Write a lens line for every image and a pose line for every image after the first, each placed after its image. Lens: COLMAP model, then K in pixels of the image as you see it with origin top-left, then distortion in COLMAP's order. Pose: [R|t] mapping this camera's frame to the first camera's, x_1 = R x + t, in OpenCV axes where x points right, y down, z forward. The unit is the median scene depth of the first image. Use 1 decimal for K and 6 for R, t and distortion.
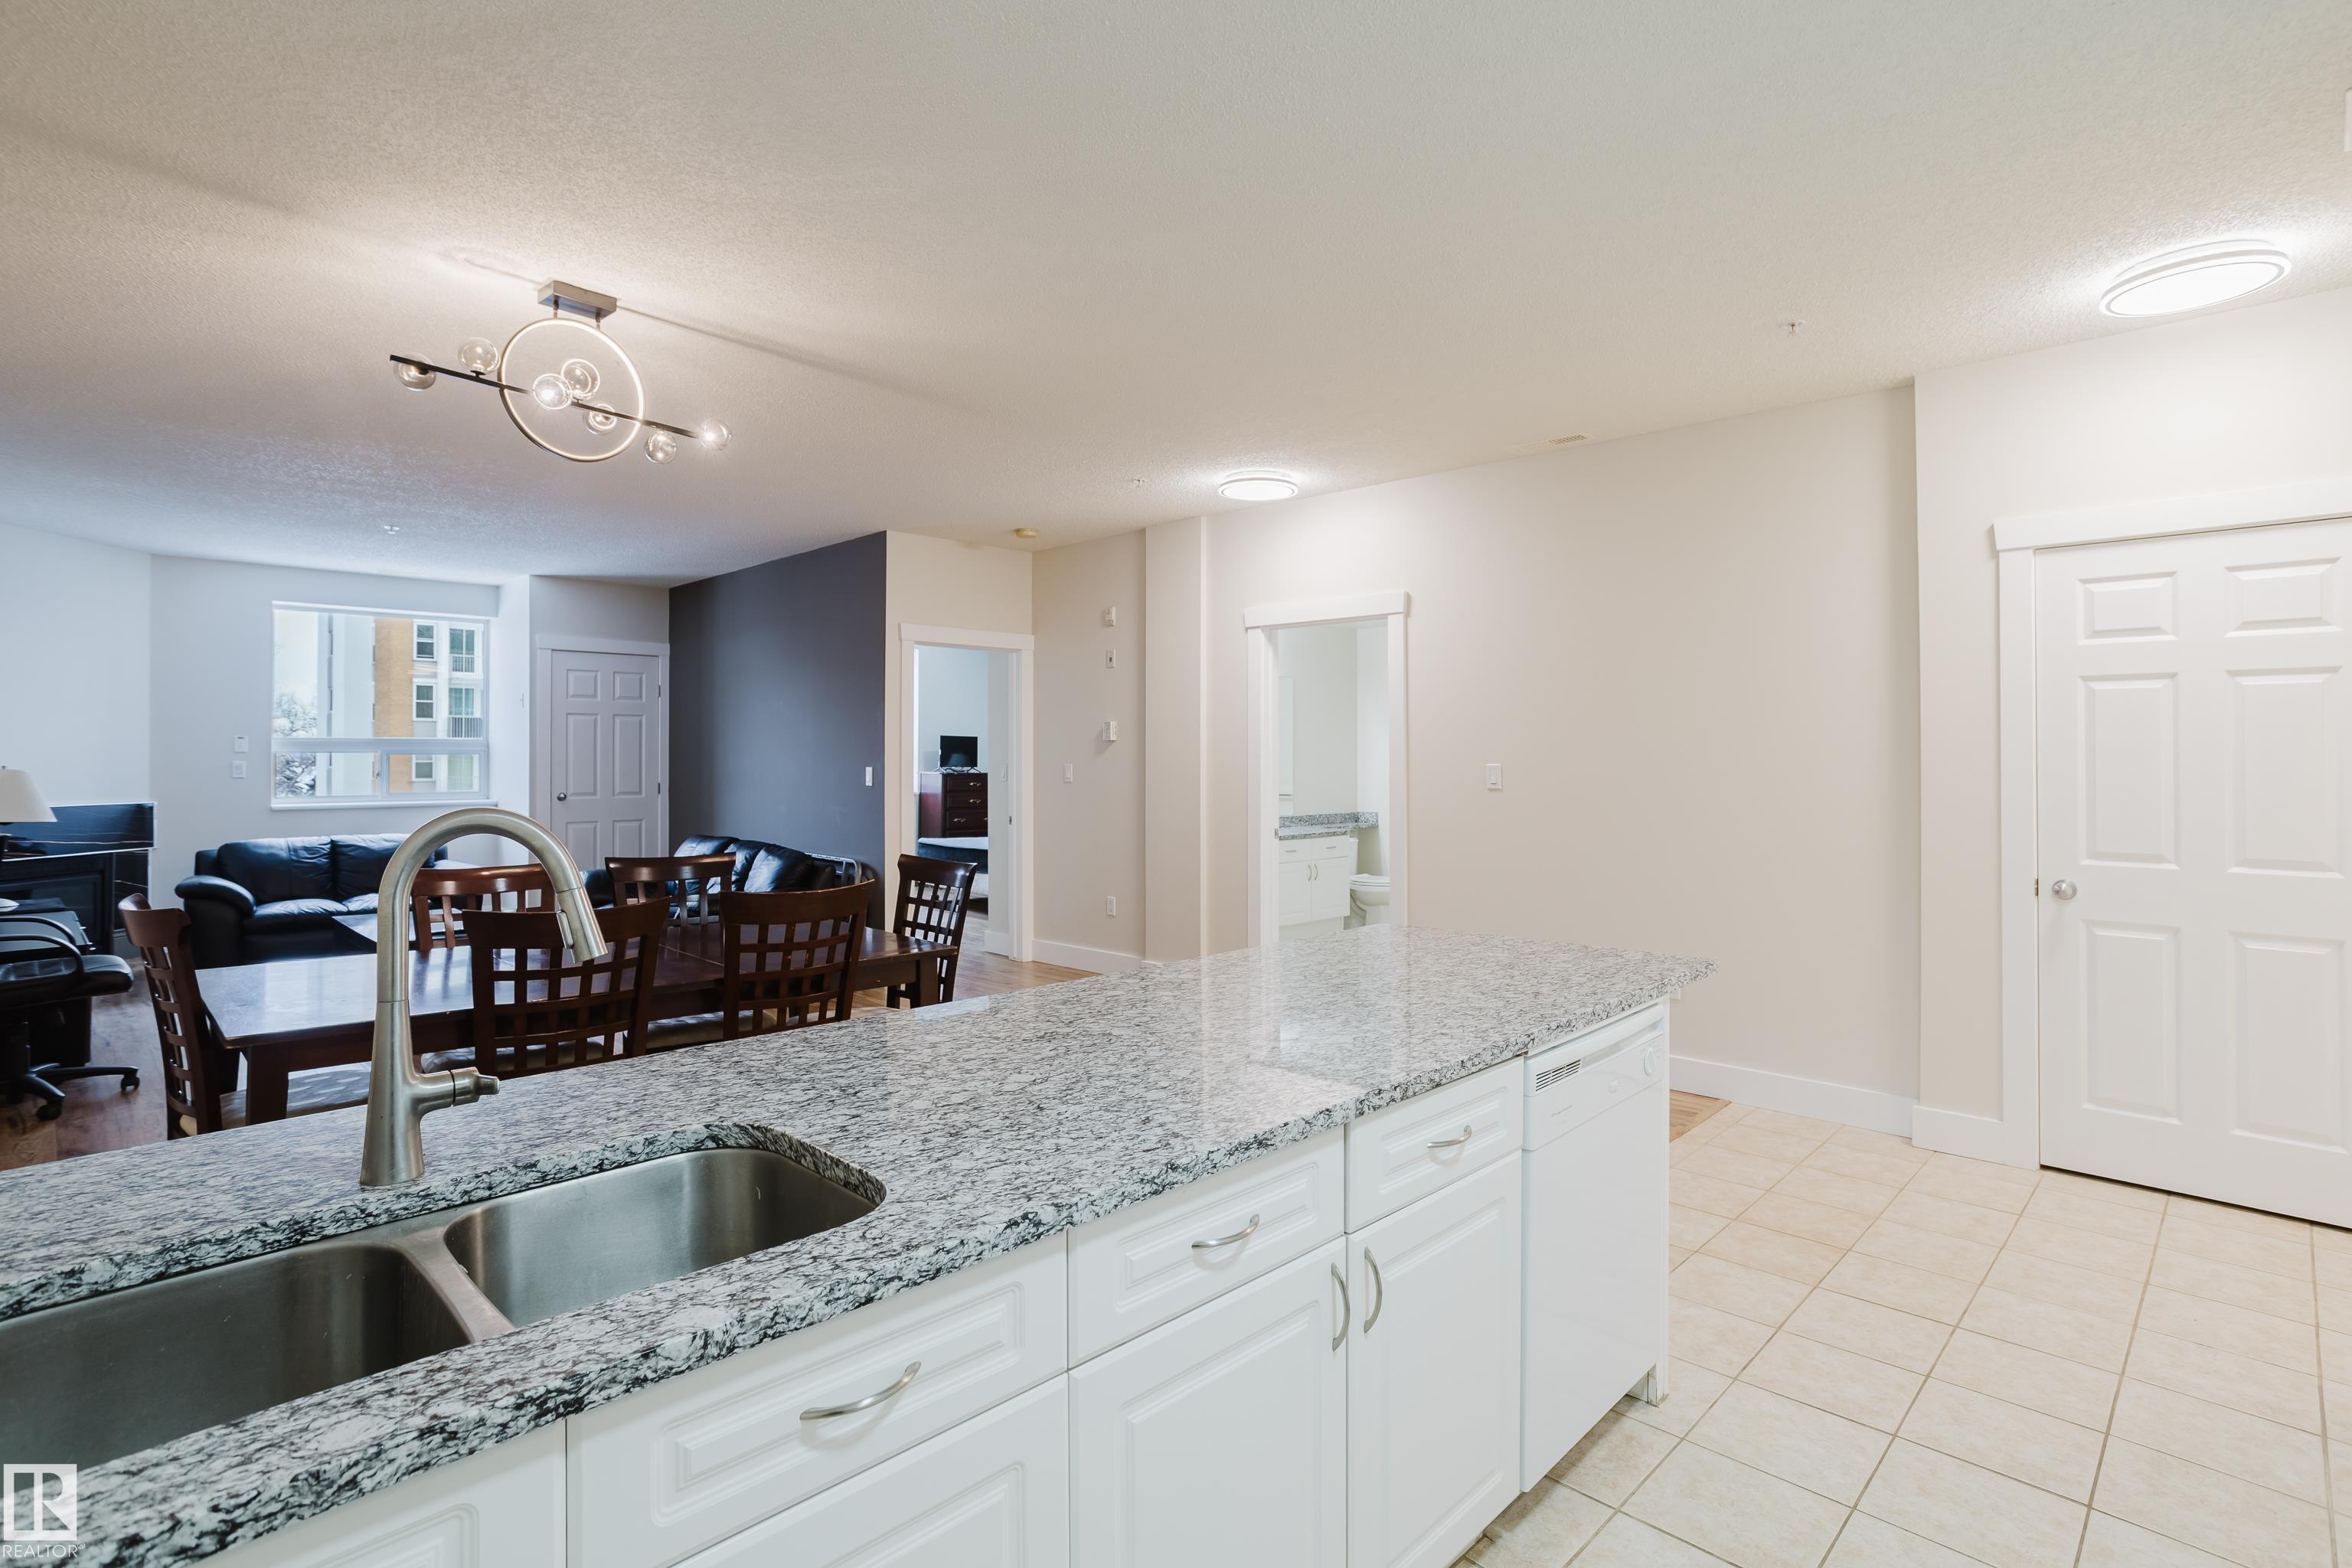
lens RADIAL K [[1140.7, 0, 1183.5], [0, 1140.7, 742.0], [0, 0, 1]] dist [-0.039998, 0.024992]
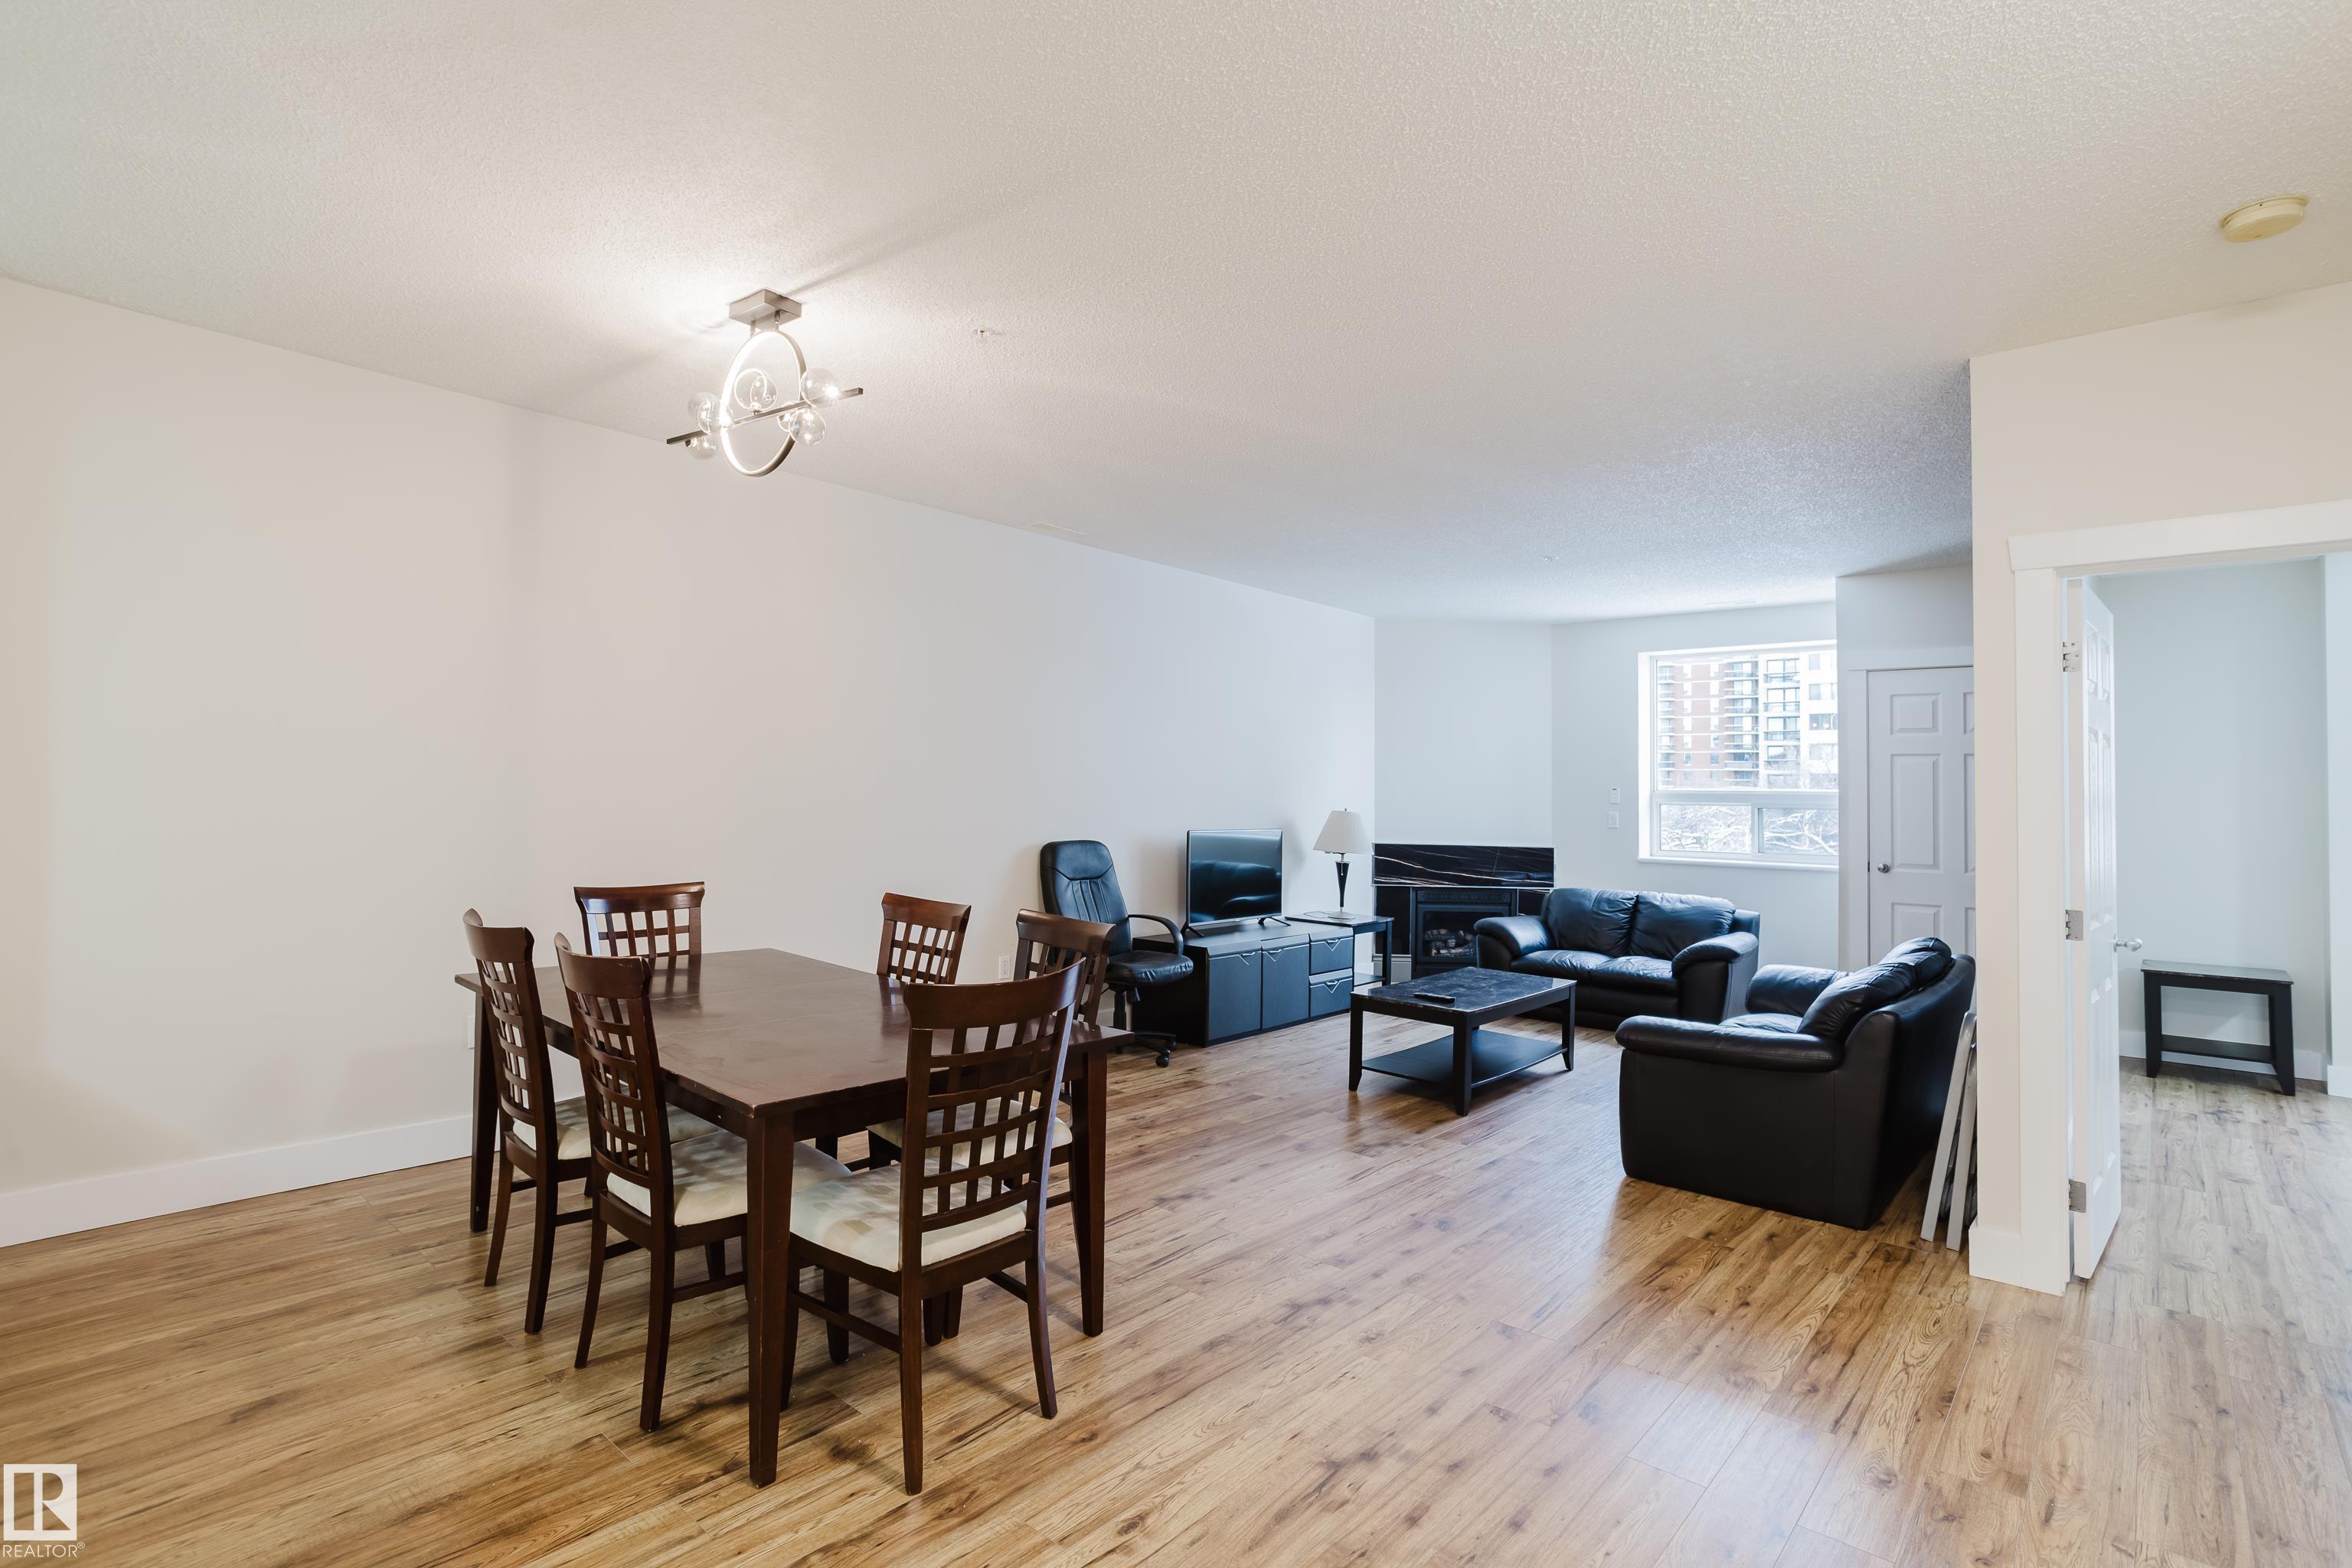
lens RADIAL K [[1140.7, 0, 1168.5], [0, 1140.7, 760.2], [0, 0, 1]] dist [-0.039998, 0.024992]
pose [[0.043216, -0.034060, -0.998485, 0.231224], [-0.011109, 0.999341, -0.034570, 0.012234], [0.999004, 0.012587, 0.042809, 0.686831]]
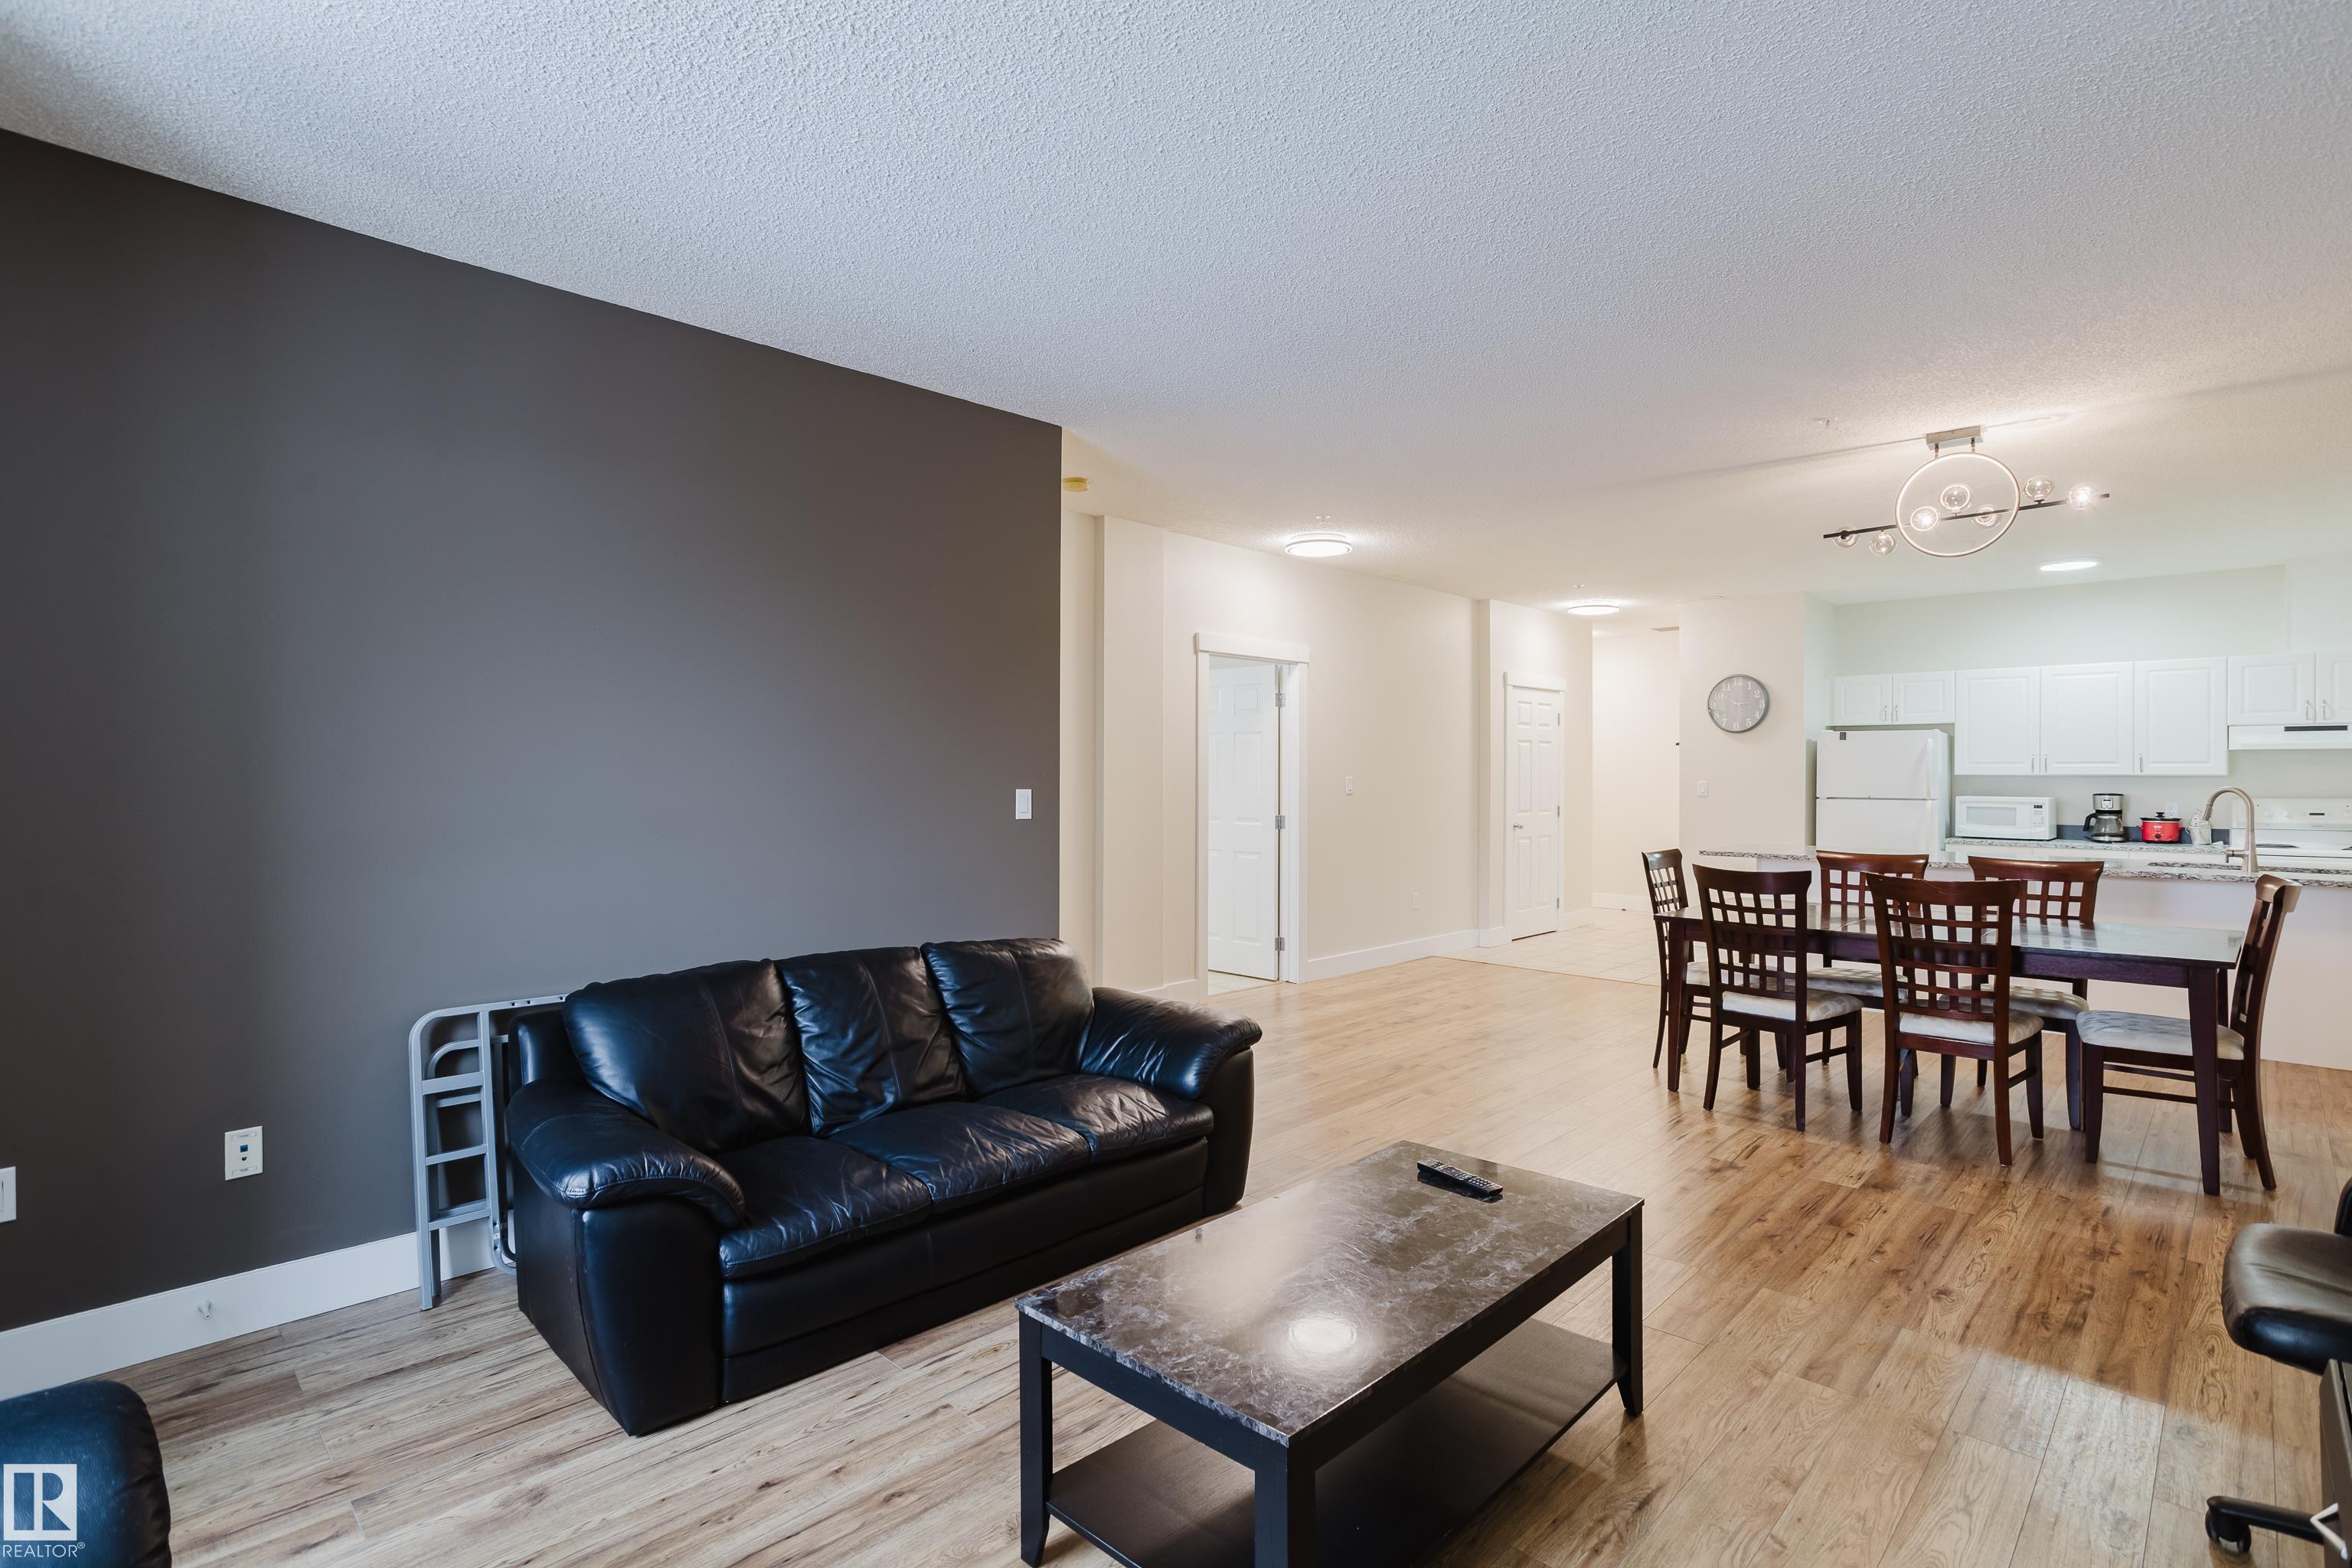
lens RADIAL K [[1140.7, 0, 1161.6], [0, 1140.7, 774.6], [0, 0, 1]] dist [-0.039998, 0.024992]
pose [[0.010966, -0.003921, 0.999932, -1.007478], [-0.015307, 0.999874, 0.004088, 0.012254], [-0.999823, -0.015351, 0.010905, 1.023559]]
